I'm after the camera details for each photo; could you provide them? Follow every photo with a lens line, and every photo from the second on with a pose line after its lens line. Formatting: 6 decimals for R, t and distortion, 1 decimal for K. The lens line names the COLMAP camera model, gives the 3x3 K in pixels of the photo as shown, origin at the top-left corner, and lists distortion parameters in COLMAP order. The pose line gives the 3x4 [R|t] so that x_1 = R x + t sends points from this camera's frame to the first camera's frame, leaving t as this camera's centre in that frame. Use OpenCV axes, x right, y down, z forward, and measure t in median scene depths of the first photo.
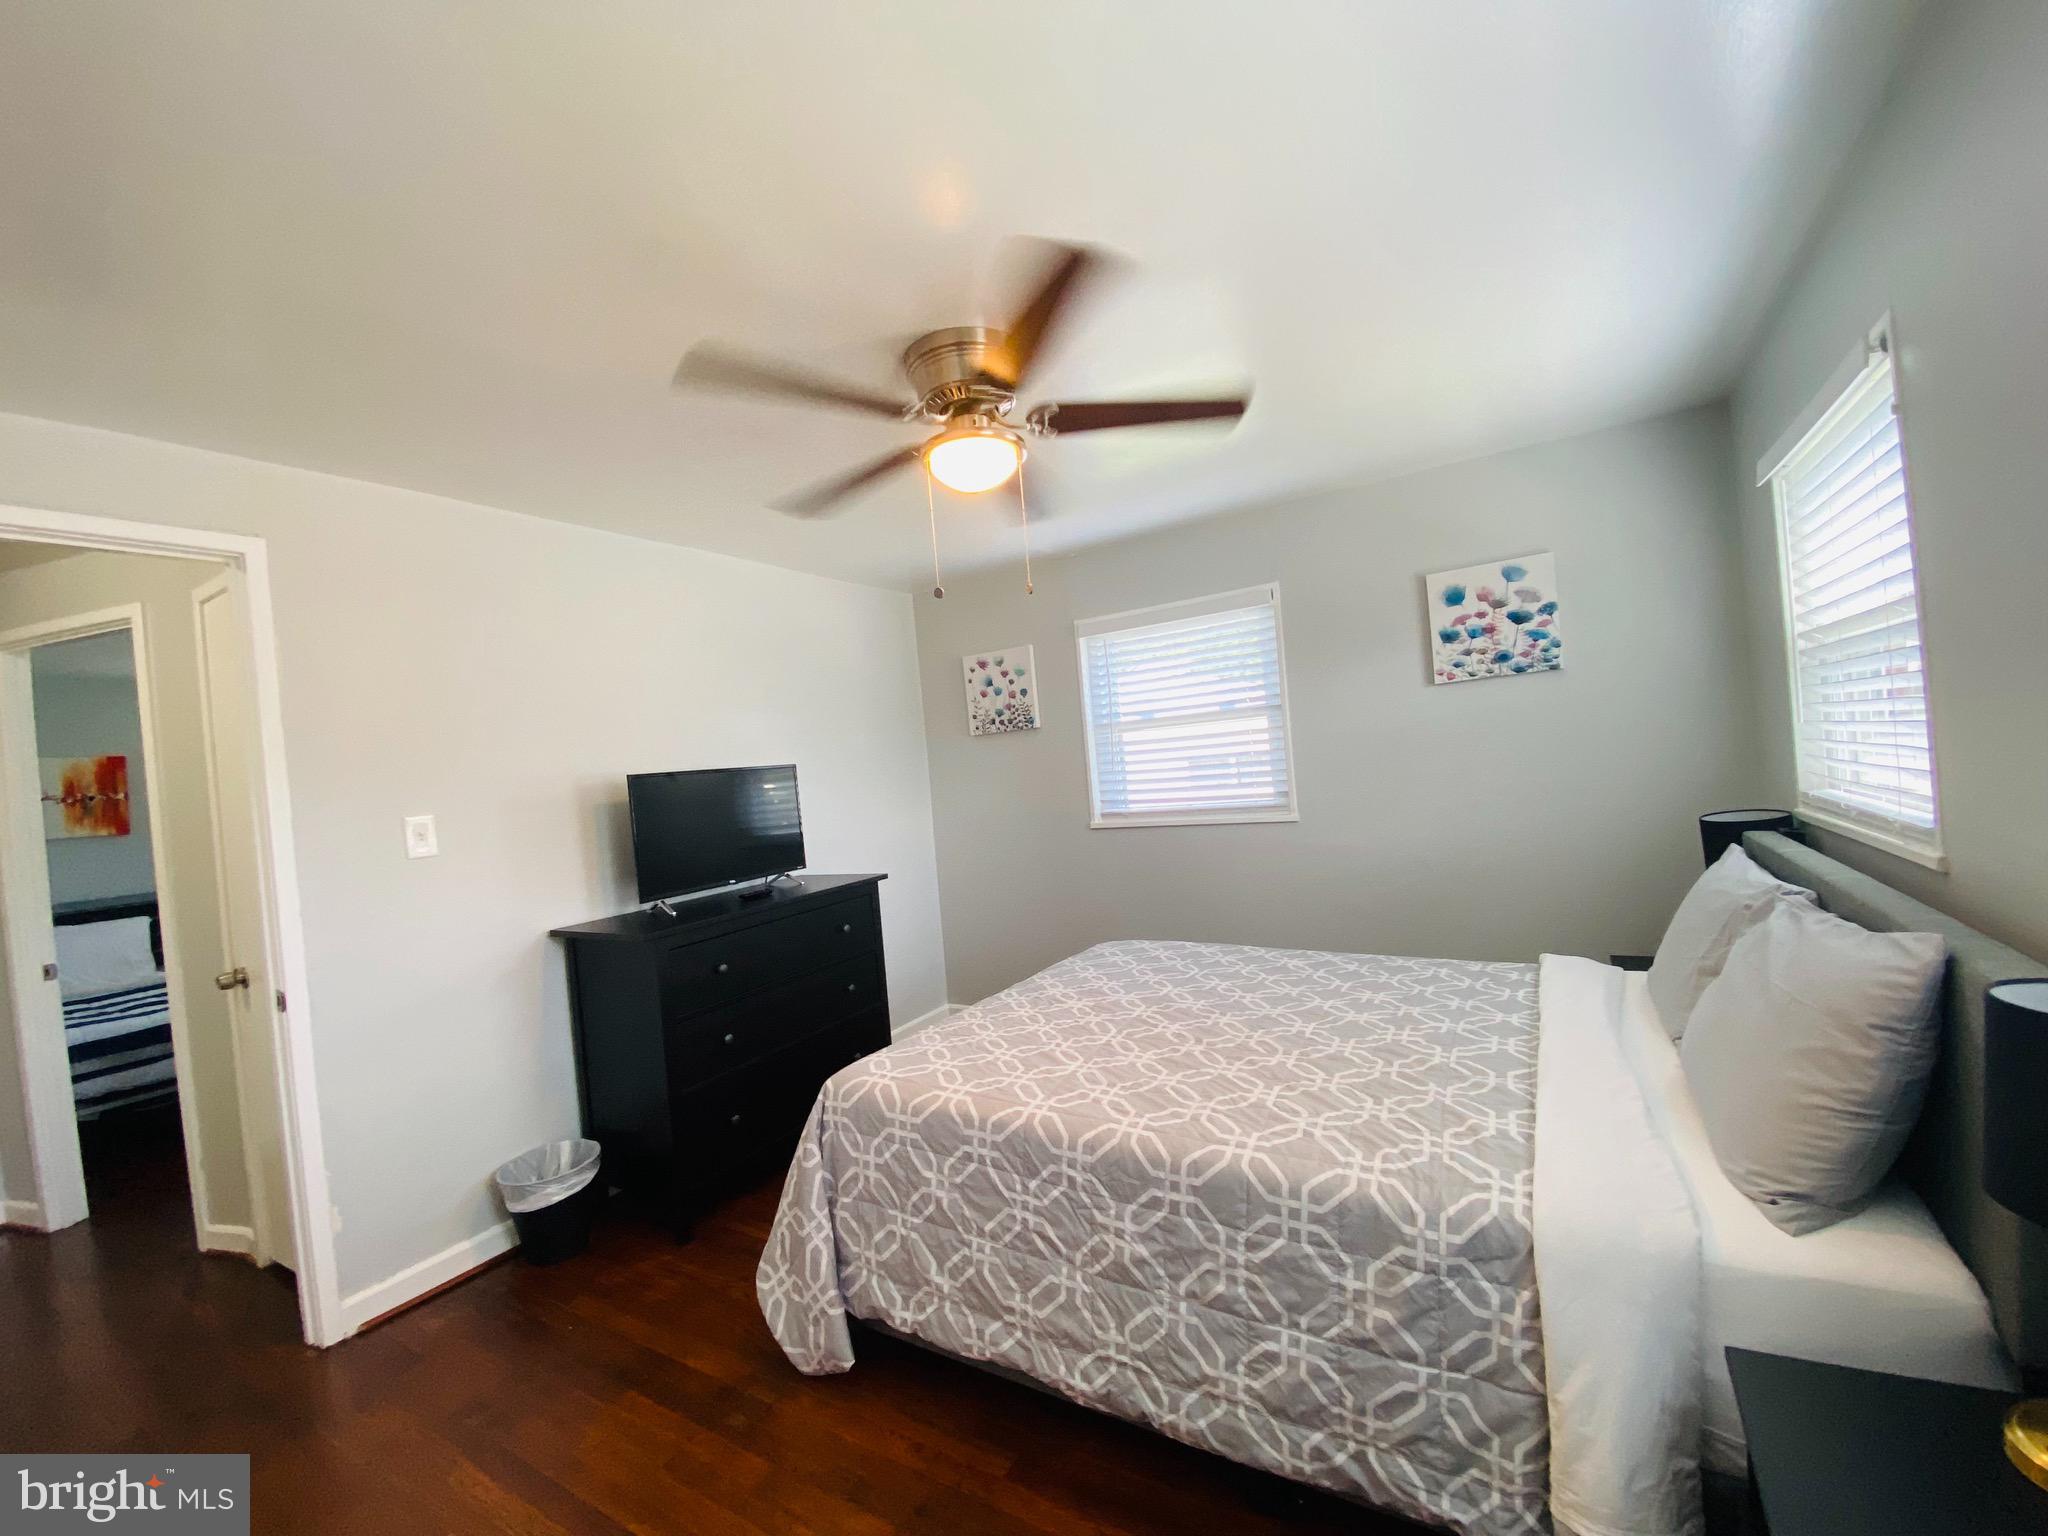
lens RADIAL K [[834.3, 0, 1035.0], [0, 834.3, 774.0], [0, 0, 1]] dist [0.038392, -0.030268]
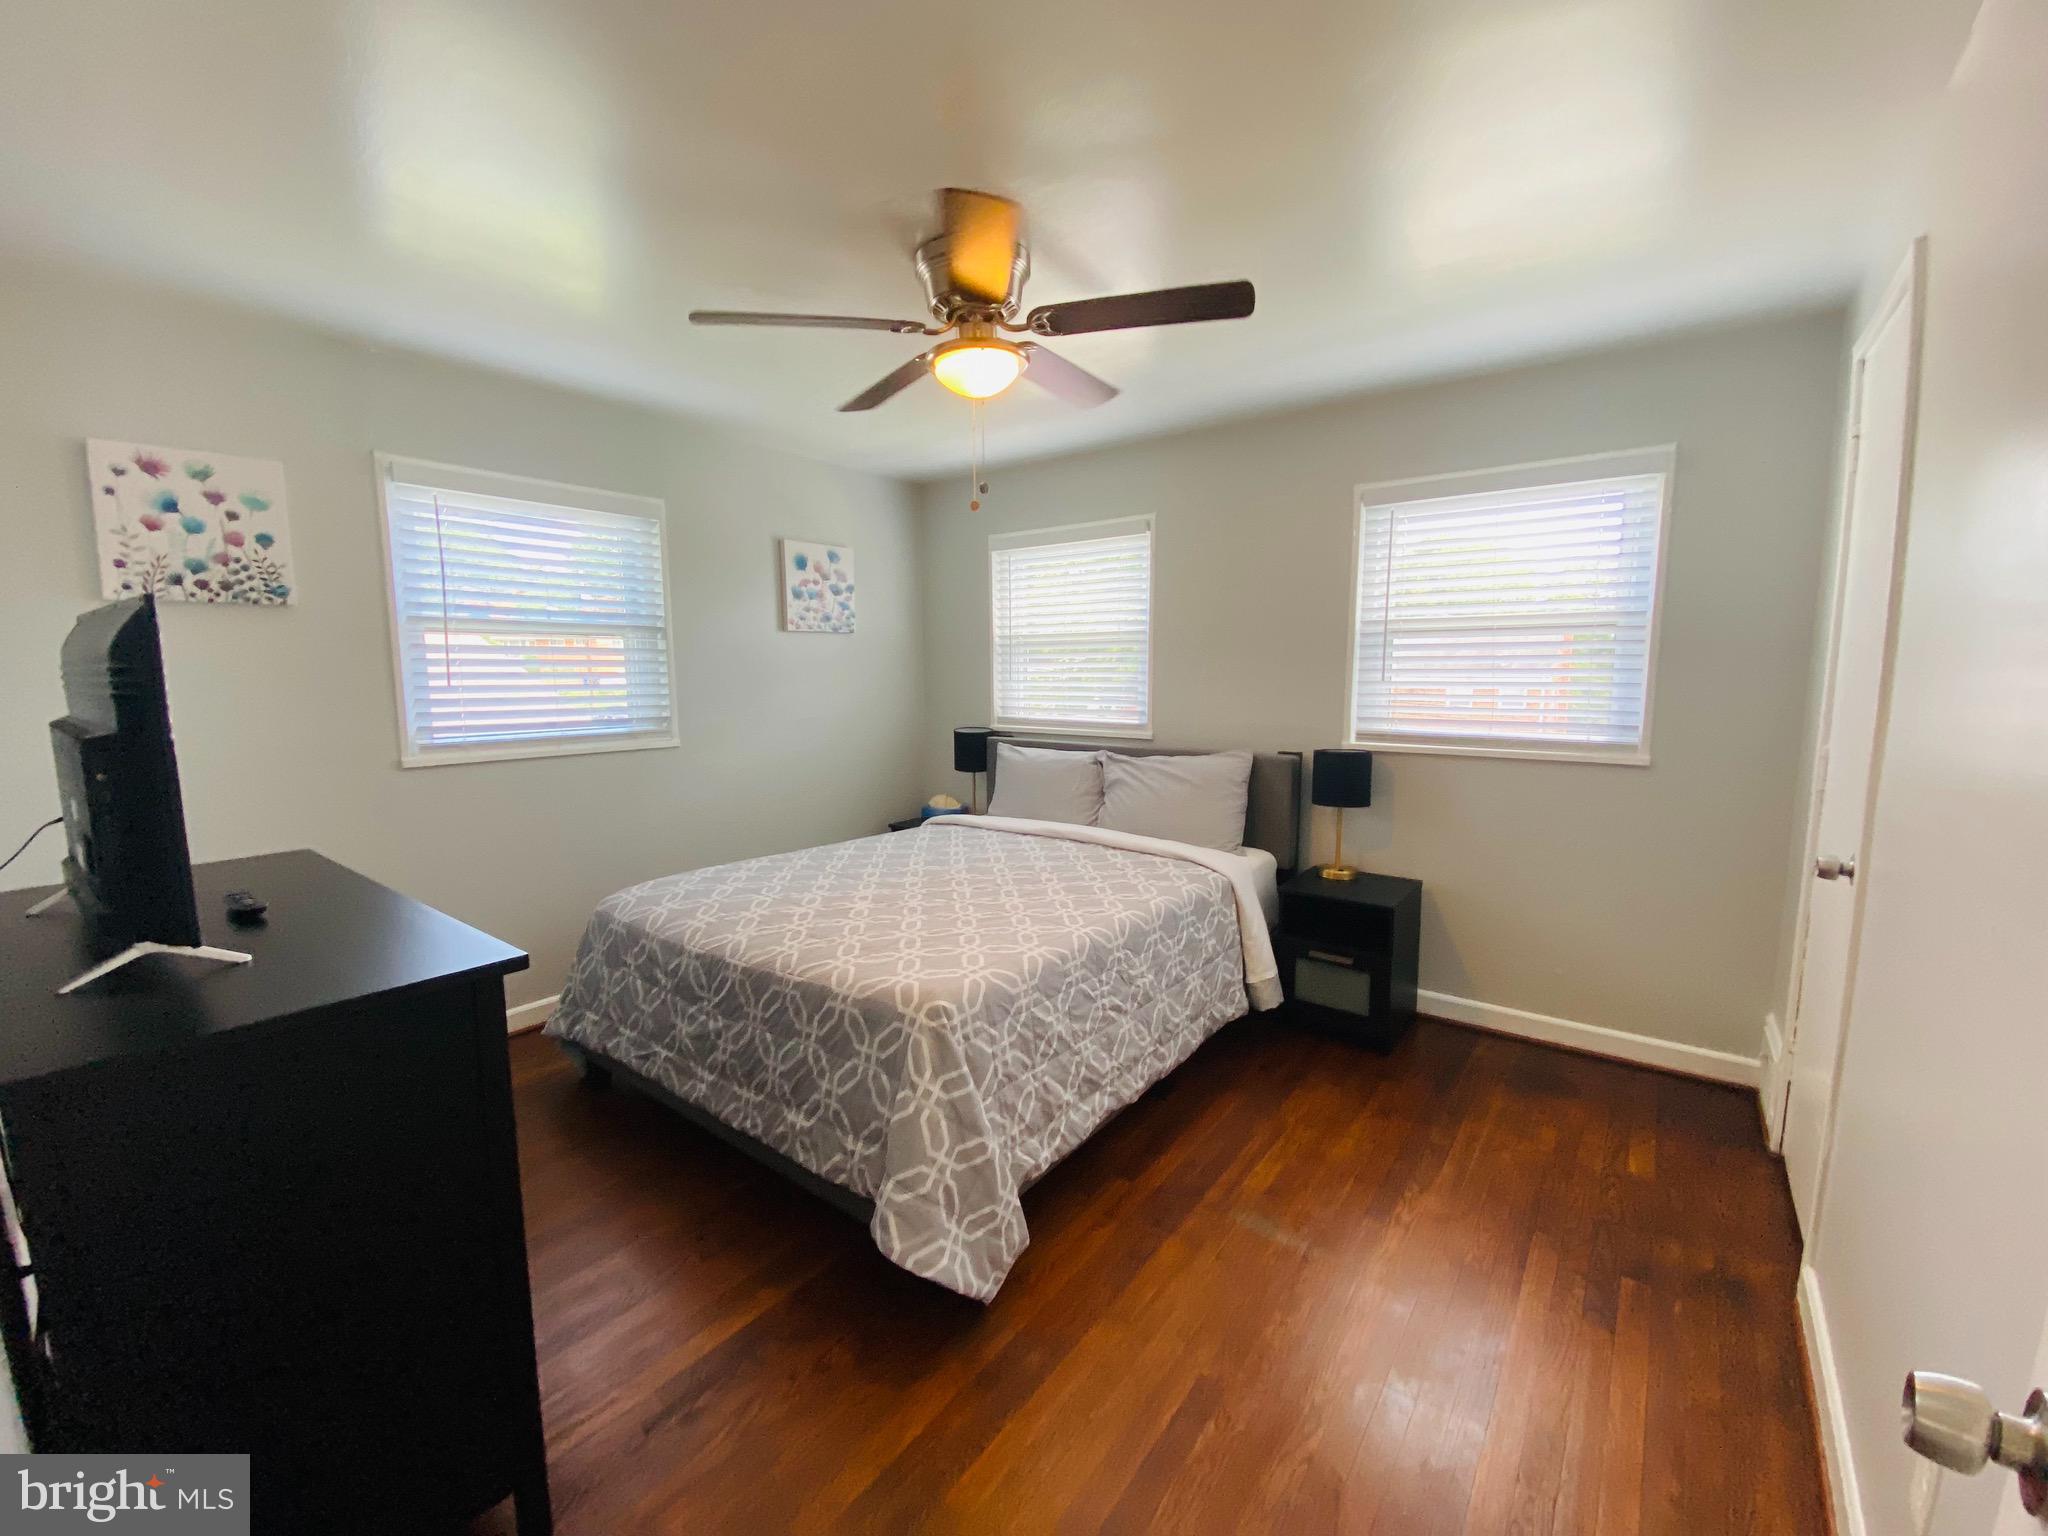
lens RADIAL K [[834.3, 0, 1035.0], [0, 834.3, 774.0], [0, 0, 1]] dist [0.038392, -0.030268]
pose [[0.085356, -0.036066, 0.995698, -0.744272], [0.006411, 0.999344, 0.035648, 0.063312], [-0.996330, 0.003340, 0.085531, 0.553336]]
